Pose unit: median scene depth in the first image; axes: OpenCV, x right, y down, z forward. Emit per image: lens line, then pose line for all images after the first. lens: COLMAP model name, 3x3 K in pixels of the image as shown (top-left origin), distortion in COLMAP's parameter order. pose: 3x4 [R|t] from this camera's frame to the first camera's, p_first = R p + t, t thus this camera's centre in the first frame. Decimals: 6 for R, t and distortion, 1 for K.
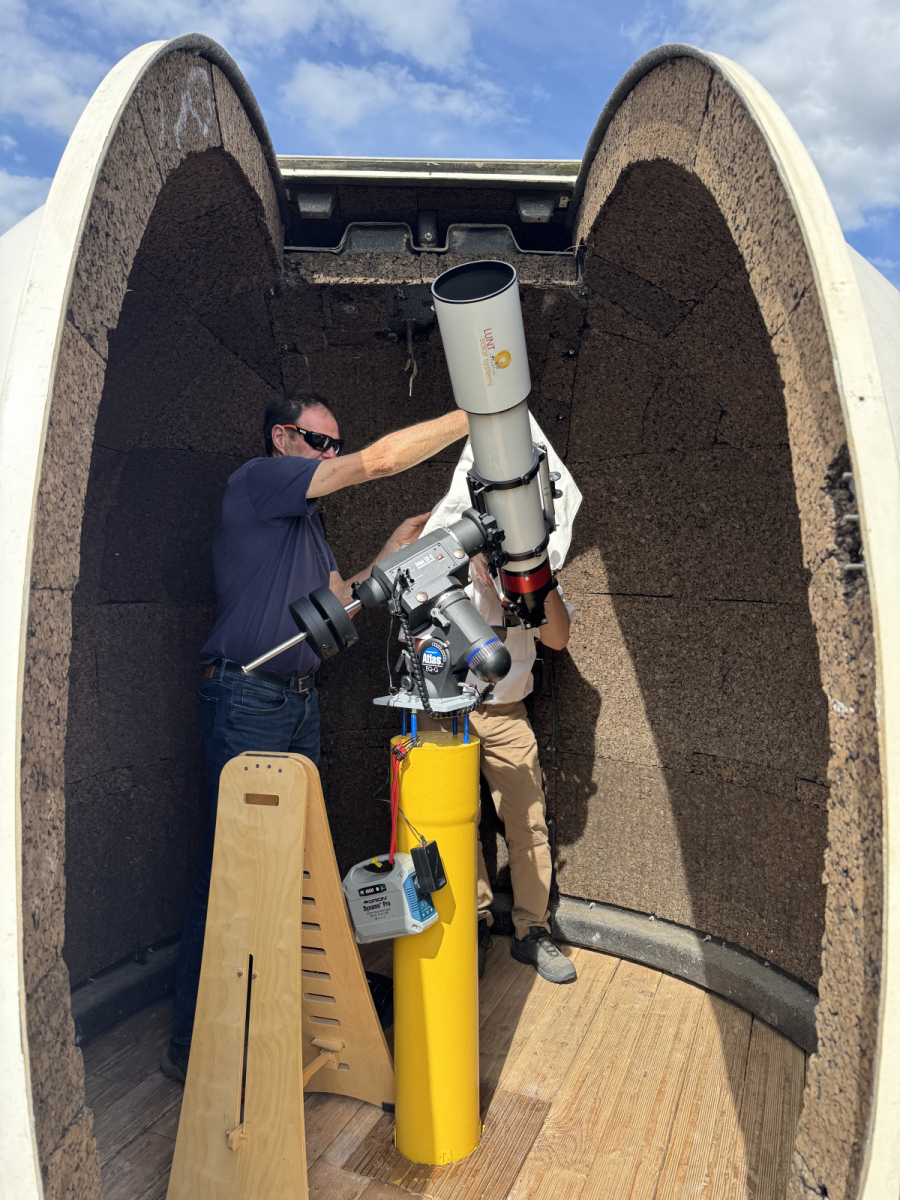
lens RADIAL K [[845.1, 0, 460.4], [0, 845.1, 591.1], [0, 0, 1]] dist [0.065282, -0.073512]
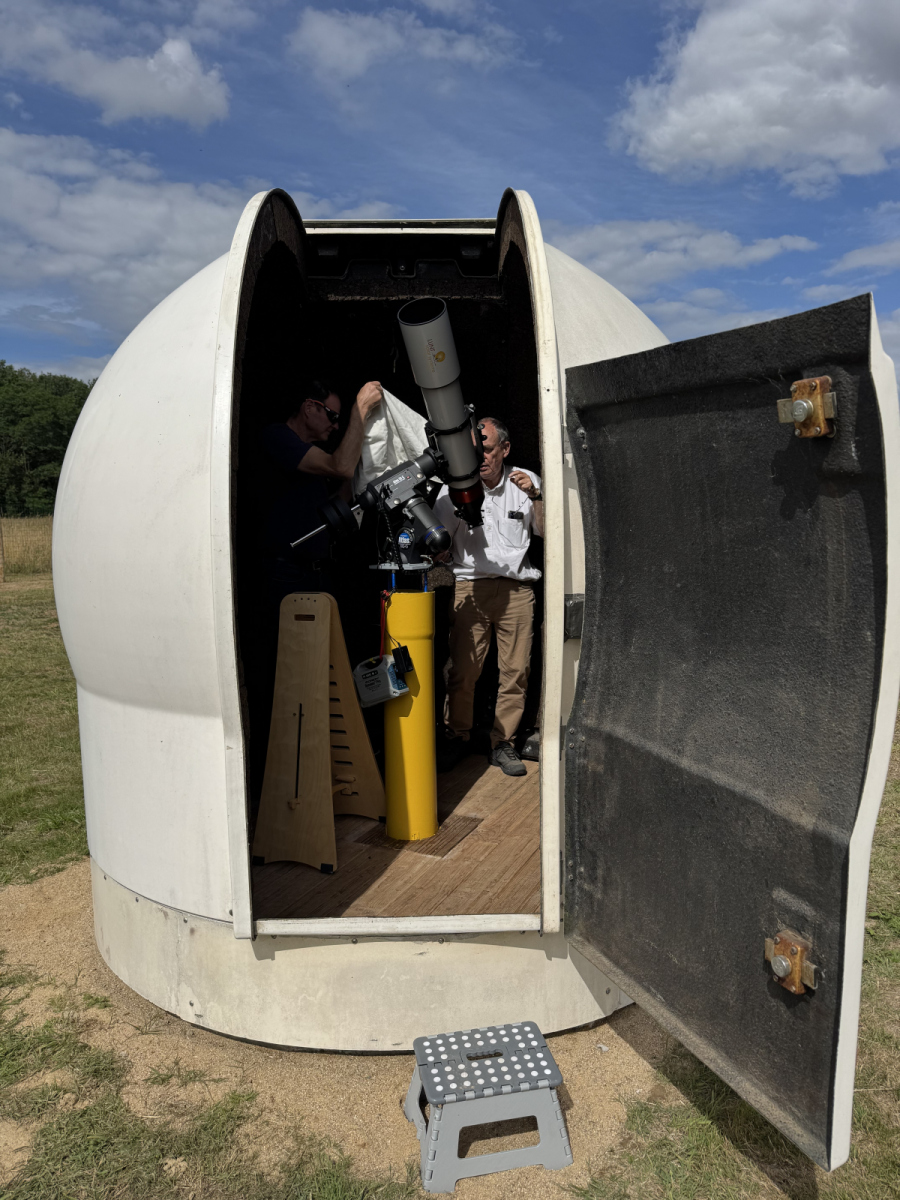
lens RADIAL K [[845.1, 0, 445.2], [0, 845.1, 604.7], [0, 0, 1]] dist [0.065282, -0.073512]
pose [[0.999359, -0.006437, -0.035214, 0.099962], [0.008605, 0.998053, 0.061775, 0.101799], [0.034748, -0.062038, 0.997469, -0.624063]]
